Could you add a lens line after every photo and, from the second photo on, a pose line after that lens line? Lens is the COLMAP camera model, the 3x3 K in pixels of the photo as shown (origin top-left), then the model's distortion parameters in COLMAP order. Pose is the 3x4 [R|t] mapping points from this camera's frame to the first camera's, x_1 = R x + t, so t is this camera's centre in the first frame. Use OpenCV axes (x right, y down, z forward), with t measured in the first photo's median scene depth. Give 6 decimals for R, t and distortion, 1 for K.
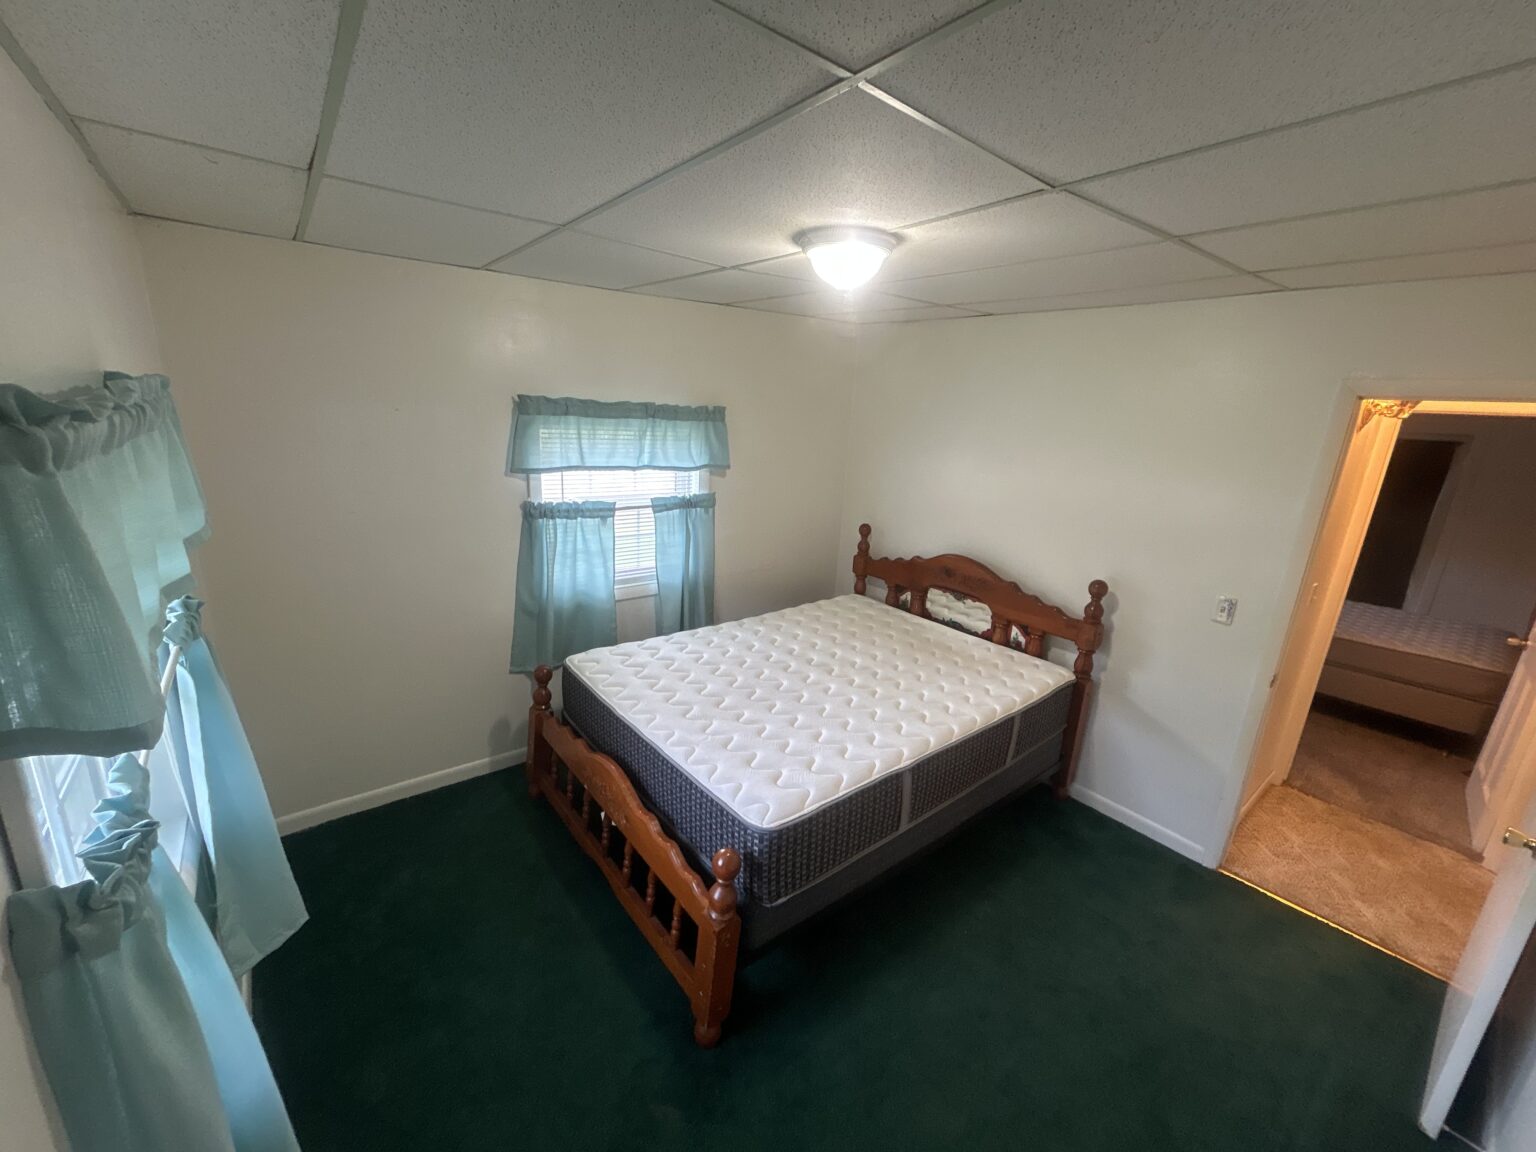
lens RADIAL K [[617.7, 0, 769.5], [0, 617.7, 576.3], [0, 0, 1]] dist [0.000070, -0.000550]
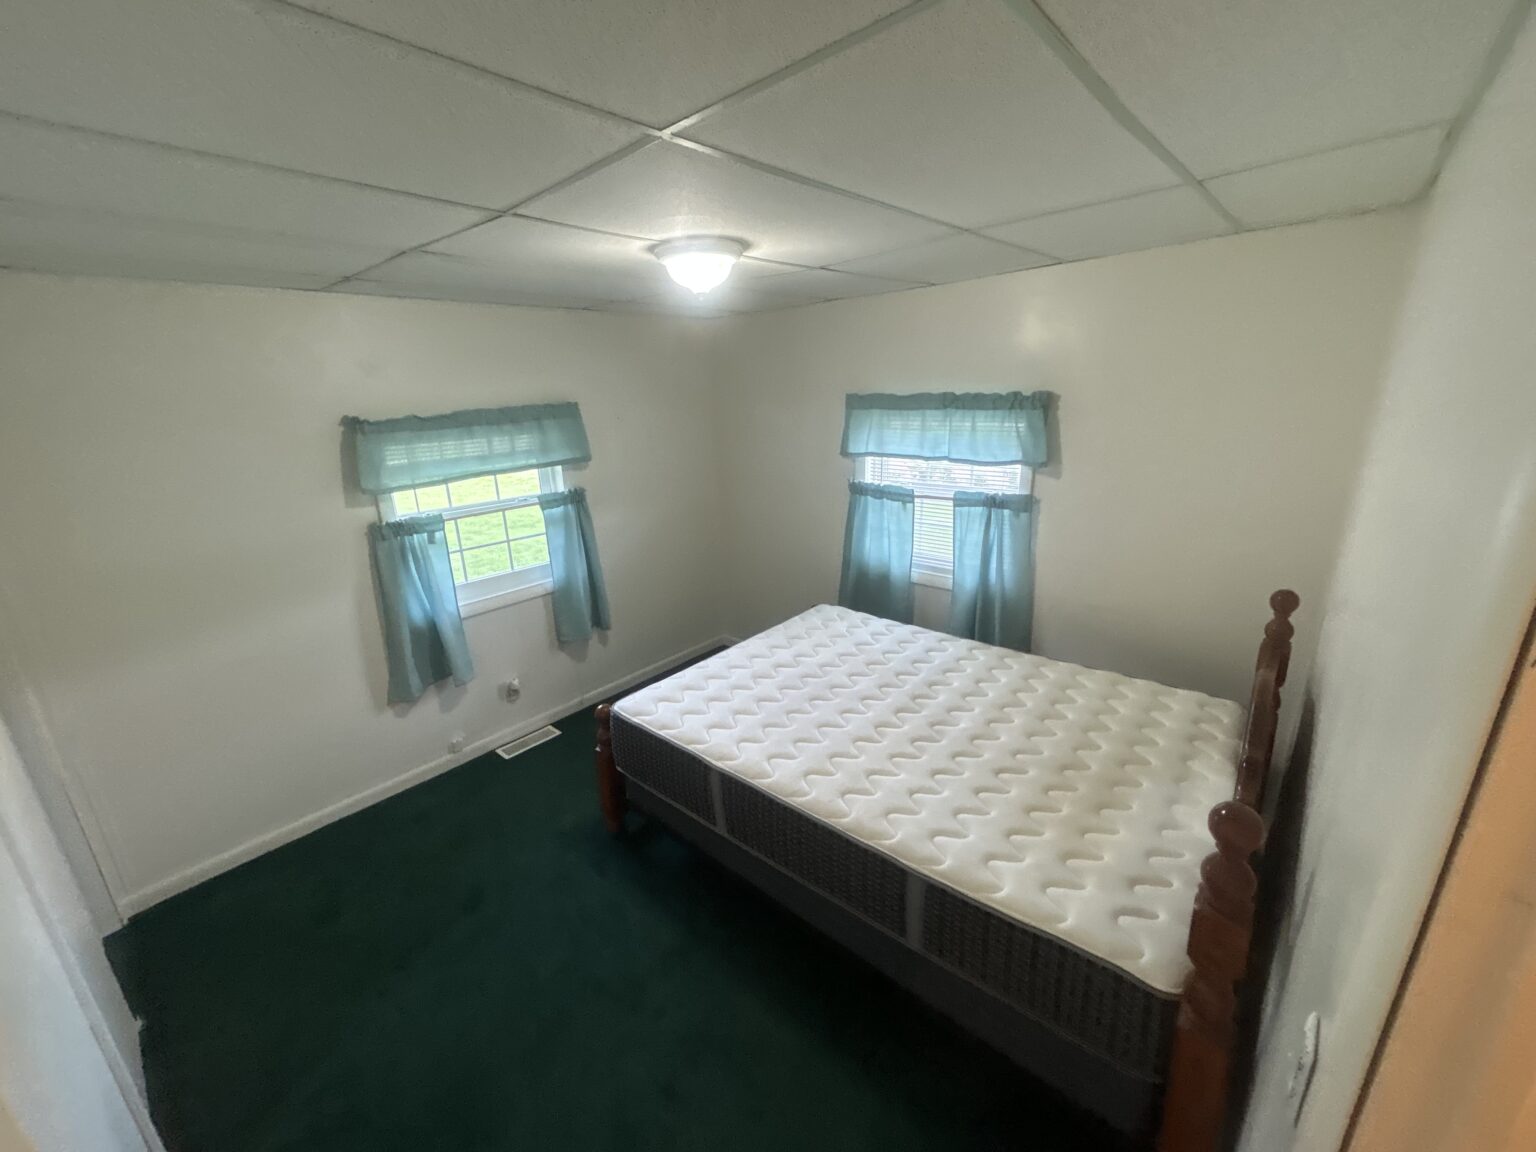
lens RADIAL K [[617.7, 0, 769.5], [0, 617.7, 576.3], [0, 0, 1]] dist [0.000070, -0.000550]
pose [[0.163677, 0.234118, -0.958331, 0.753064], [-0.217874, 0.956023, 0.196343, -0.130385], [0.962154, 0.176658, 0.207487, 0.563628]]
